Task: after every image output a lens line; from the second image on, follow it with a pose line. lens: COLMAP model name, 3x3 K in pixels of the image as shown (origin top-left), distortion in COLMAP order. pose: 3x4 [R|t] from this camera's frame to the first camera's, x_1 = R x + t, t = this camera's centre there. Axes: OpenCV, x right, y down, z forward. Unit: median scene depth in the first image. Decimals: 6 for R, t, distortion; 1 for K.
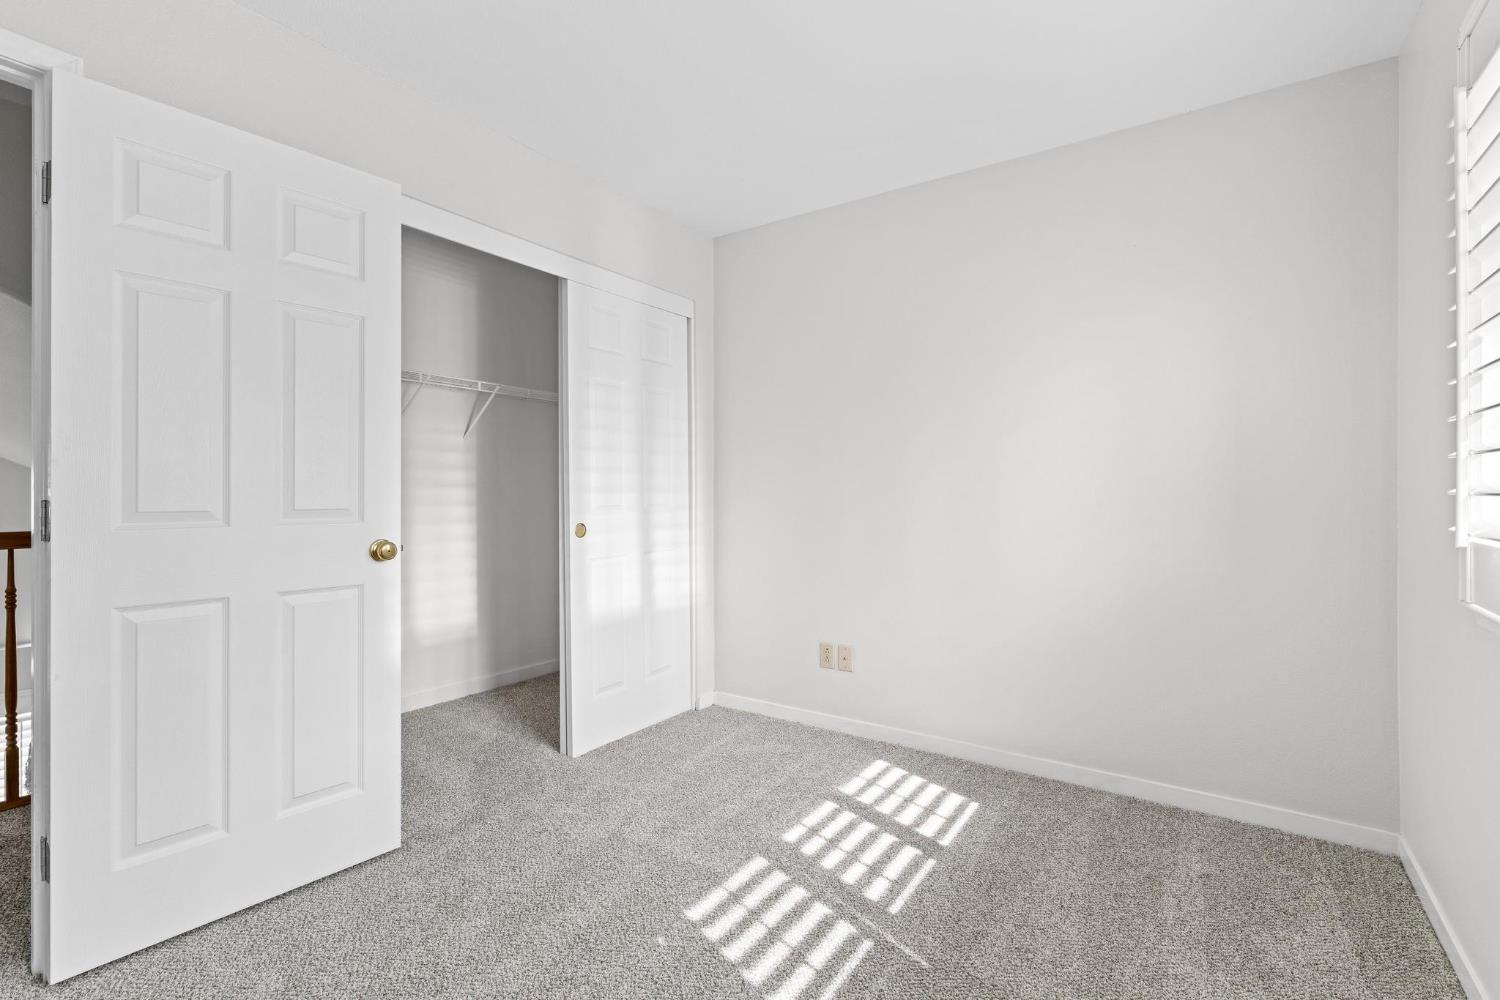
lens RADIAL K [[686.4, 0, 750.1], [0, 686.4, 495.1], [0, 0, 1]] dist [-0.005762, 0.001225]
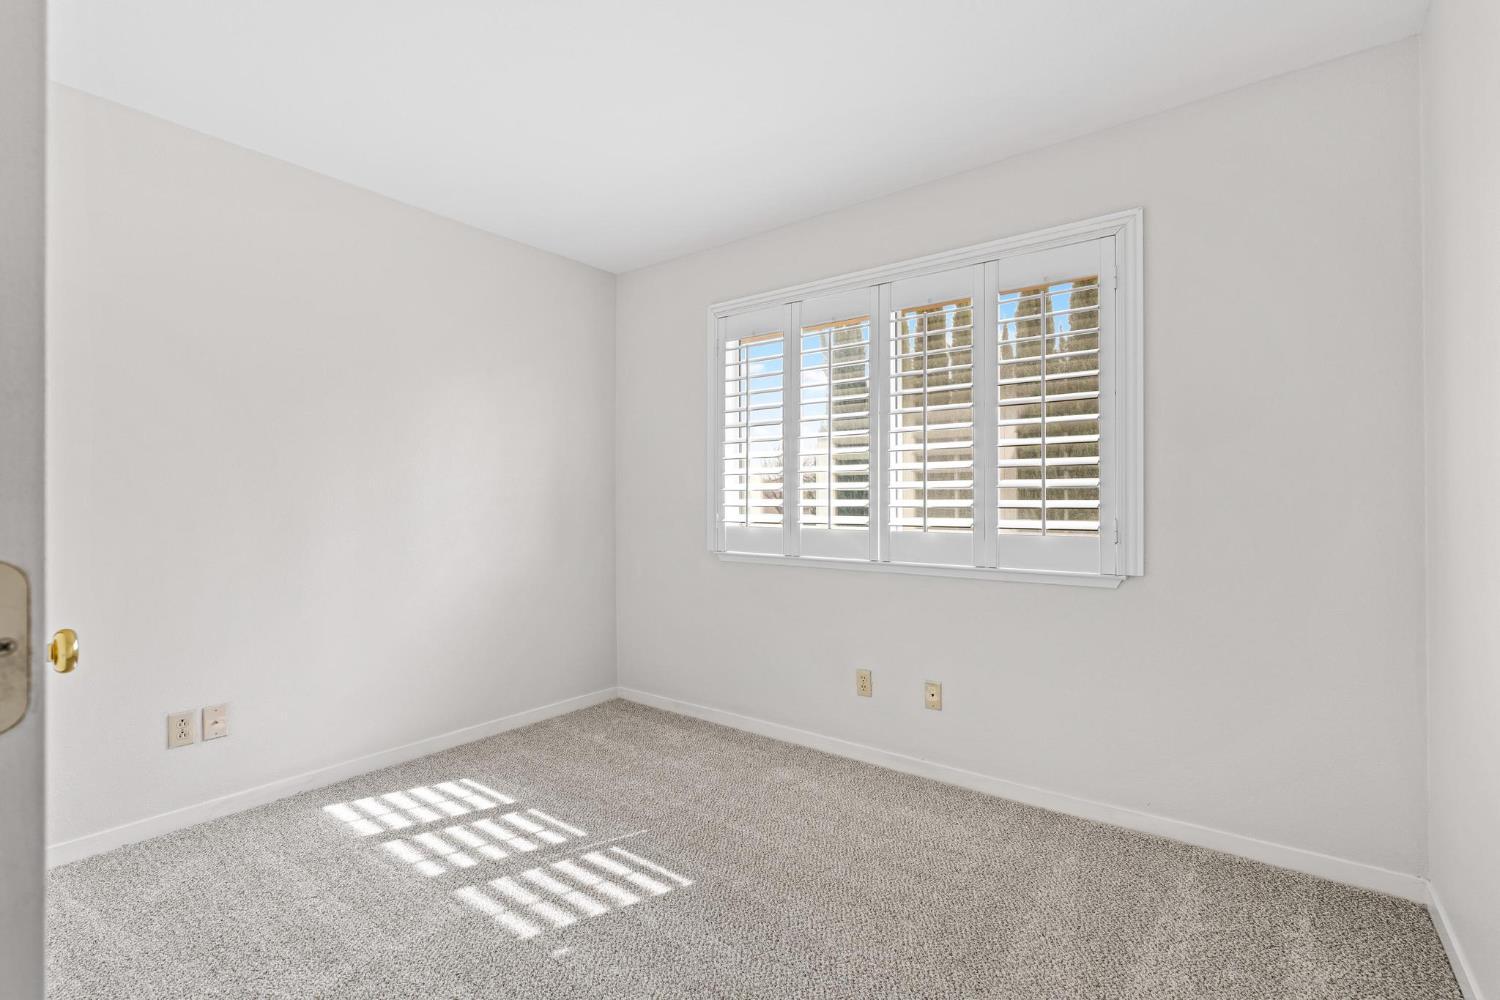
lens RADIAL K [[686.4, 0, 750.1], [0, 686.4, 500.0], [0, 0, 1]] dist [-0.005762, 0.001225]
pose [[0.037806, -0.000247, 0.999285, -0.850972], [0.002376, 0.999997, 0.000158, -0.019644], [-0.999282, 0.002369, 0.037807, 0.500501]]
